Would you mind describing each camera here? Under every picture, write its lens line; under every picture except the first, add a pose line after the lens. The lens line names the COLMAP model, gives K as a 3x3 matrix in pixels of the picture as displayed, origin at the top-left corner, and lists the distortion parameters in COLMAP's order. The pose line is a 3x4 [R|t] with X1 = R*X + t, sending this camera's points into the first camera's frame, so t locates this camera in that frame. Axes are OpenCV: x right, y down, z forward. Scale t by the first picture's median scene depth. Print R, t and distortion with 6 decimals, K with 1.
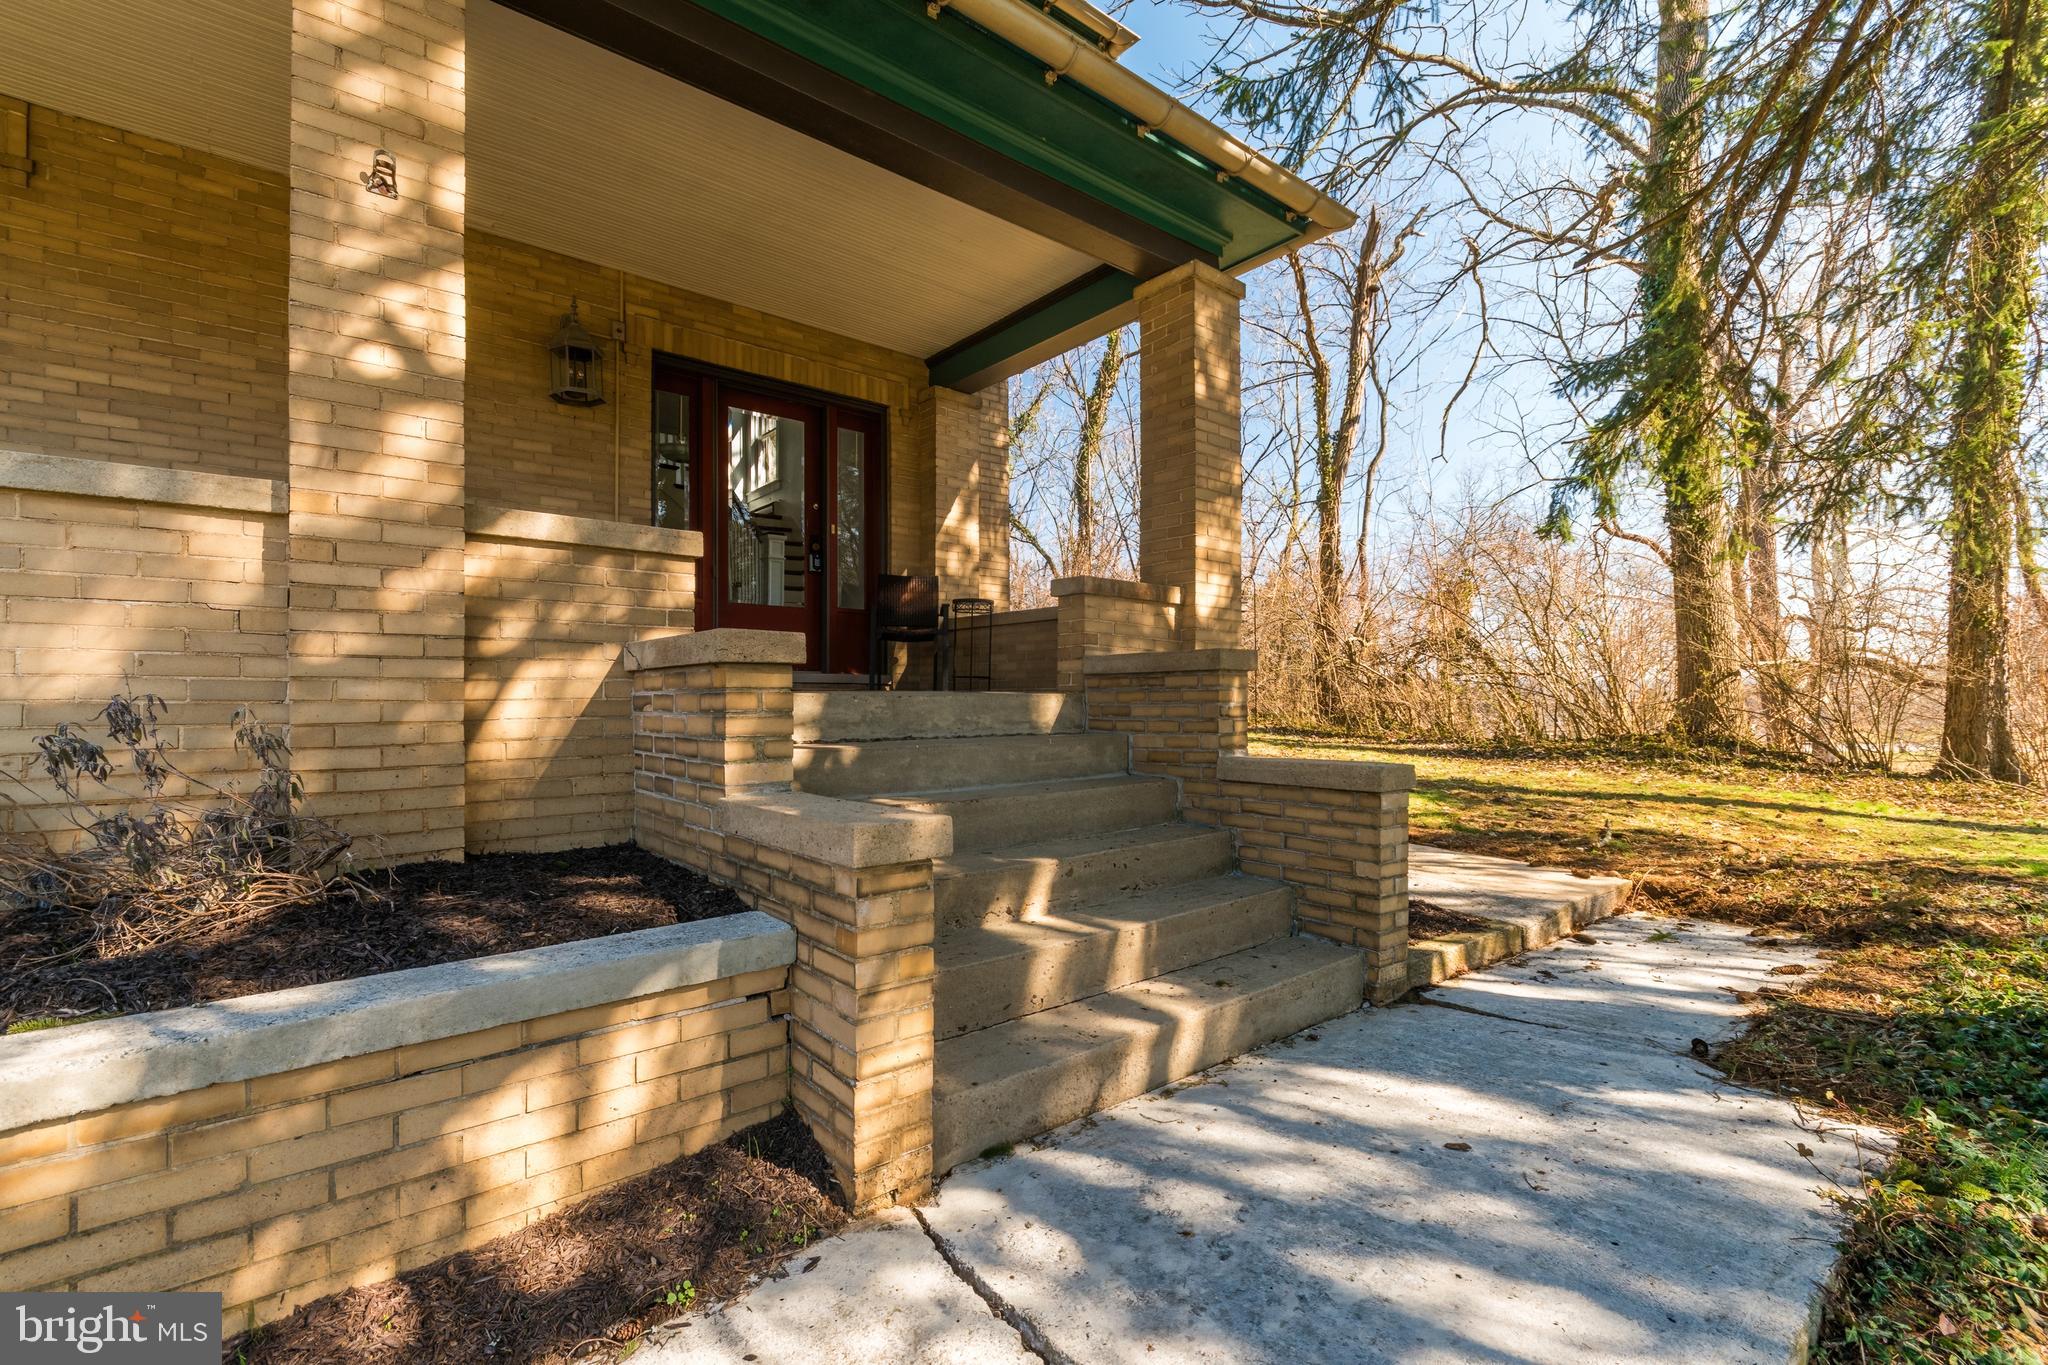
lens RADIAL K [[940.7, 0, 1024.0], [0, 940.7, 682.5], [0, 0, 1]] dist [0.030939, 0.000506]
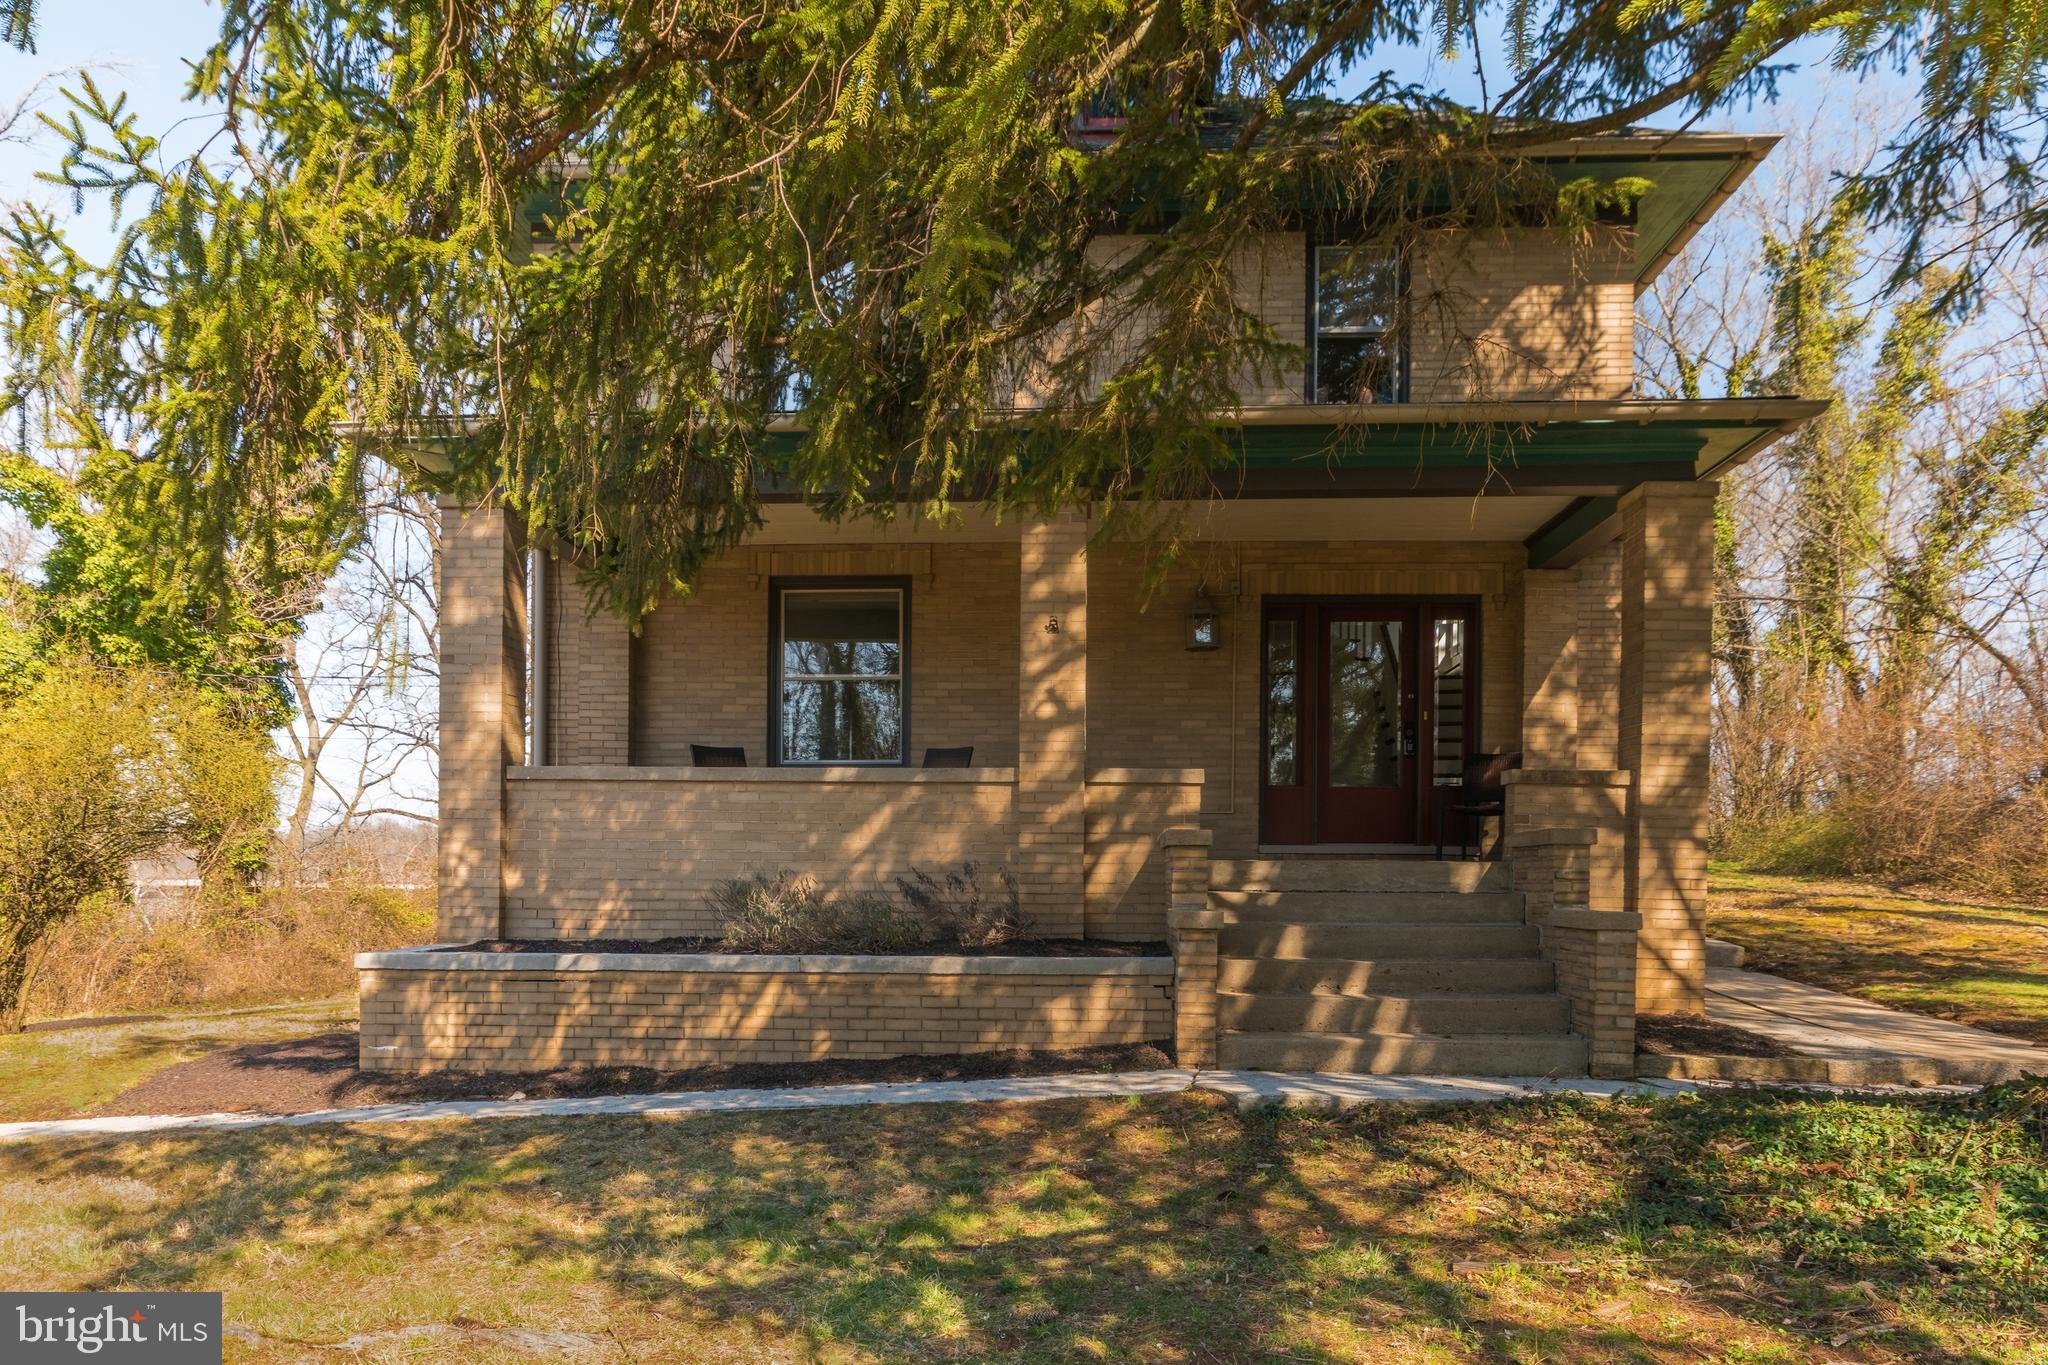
lens RADIAL K [[1475.7, 0, 1024.0], [0, 1475.7, 682.5], [0, 0, 1]] dist [0.002181, 0.000410]
pose [[0.751954, -0.080425, -0.654291, 1.372376], [0.002525, 0.992874, -0.119142, 0.007870], [0.659210, 0.087937, 0.746799, -1.435579]]
